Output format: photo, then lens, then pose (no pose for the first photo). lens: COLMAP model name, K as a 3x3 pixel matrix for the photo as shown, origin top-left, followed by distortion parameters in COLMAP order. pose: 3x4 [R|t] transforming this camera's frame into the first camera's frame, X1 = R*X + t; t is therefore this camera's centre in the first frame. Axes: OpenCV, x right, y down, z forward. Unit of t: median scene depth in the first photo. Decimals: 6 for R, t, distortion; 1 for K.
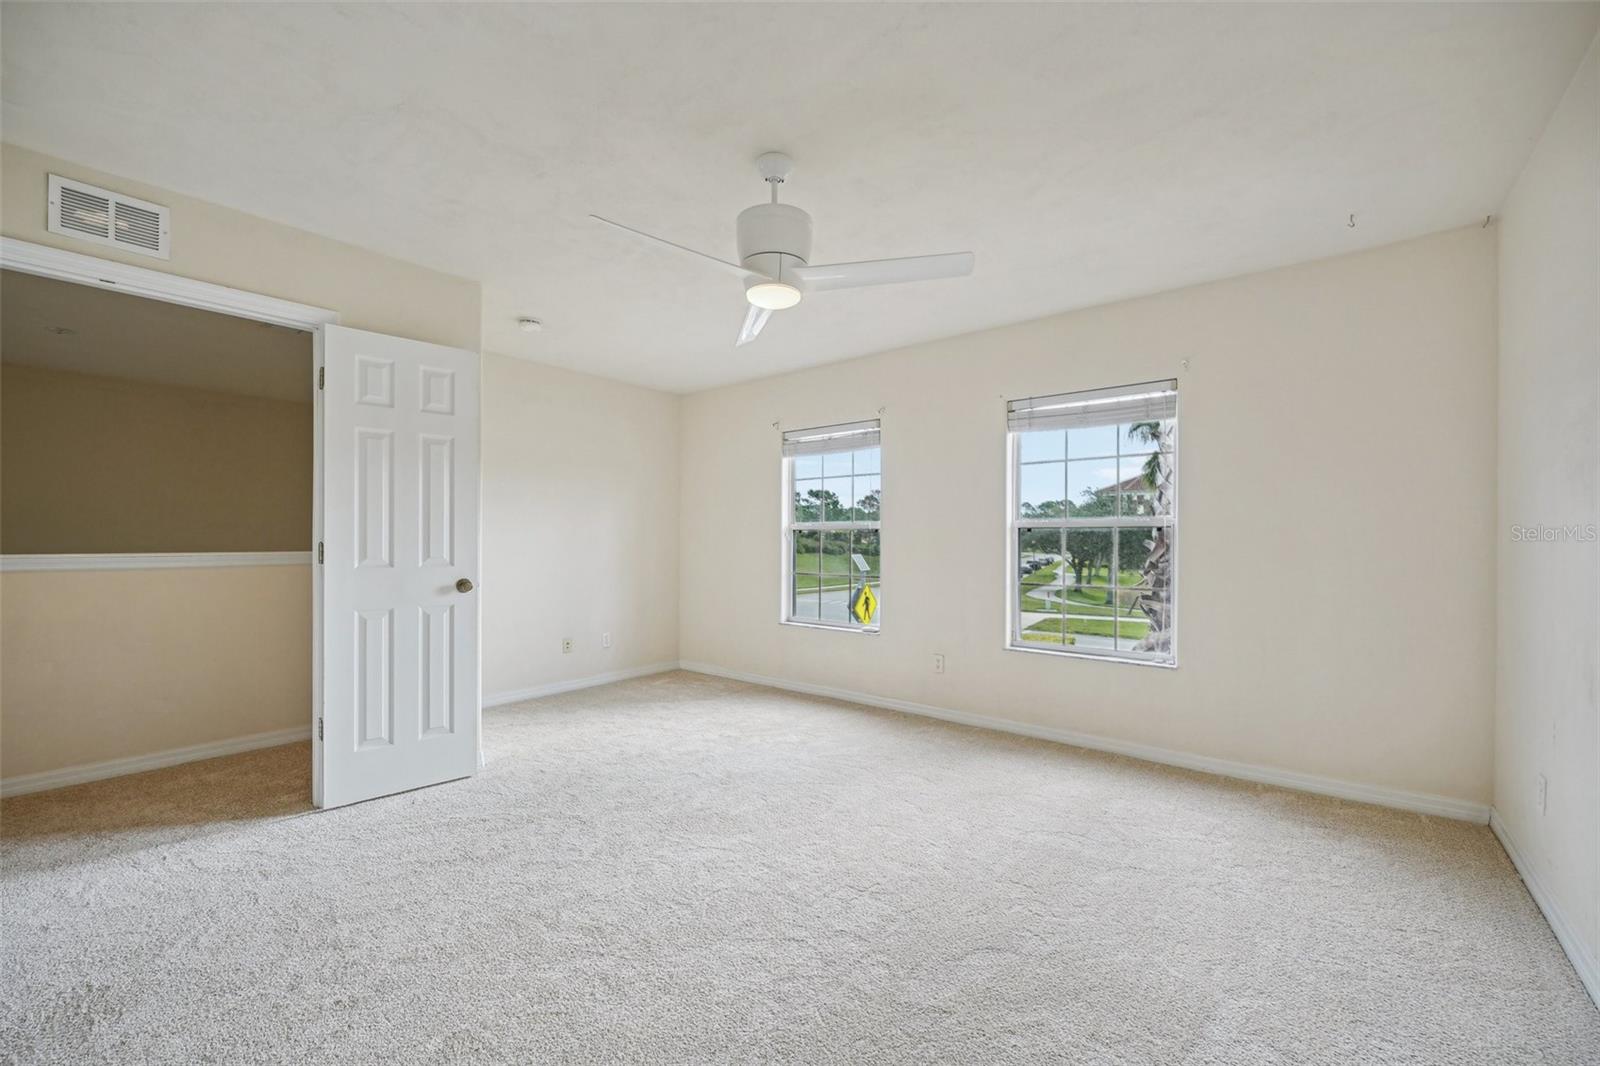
lens RADIAL K [[647.0, 0, 789.7], [0, 647.0, 537.7], [0, 0, 1]] dist [0.003368, 0.000336]
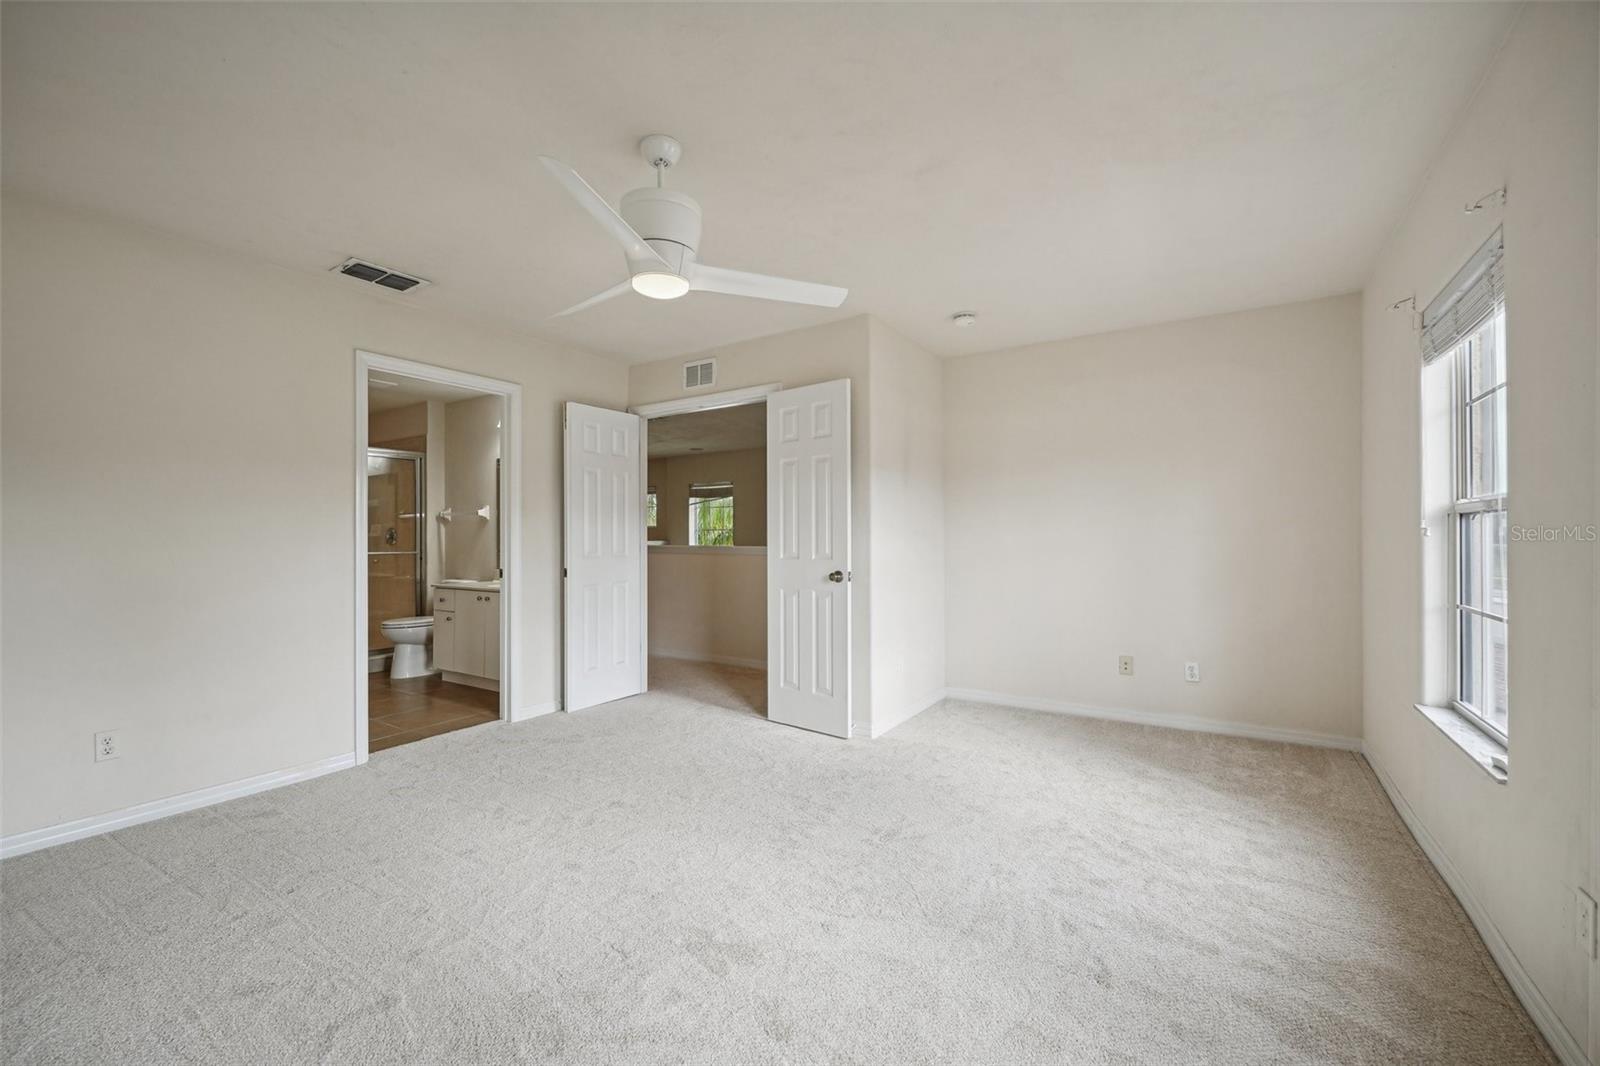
lens RADIAL K [[647.0, 0, 789.4], [0, 647.0, 538.5], [0, 0, 1]] dist [0.003368, 0.000336]
pose [[0.110690, -0.004559, -0.993845, 0.588642], [0.009140, 0.999952, -0.003569, 0.006085], [0.993813, -0.008689, 0.110726, 0.678291]]
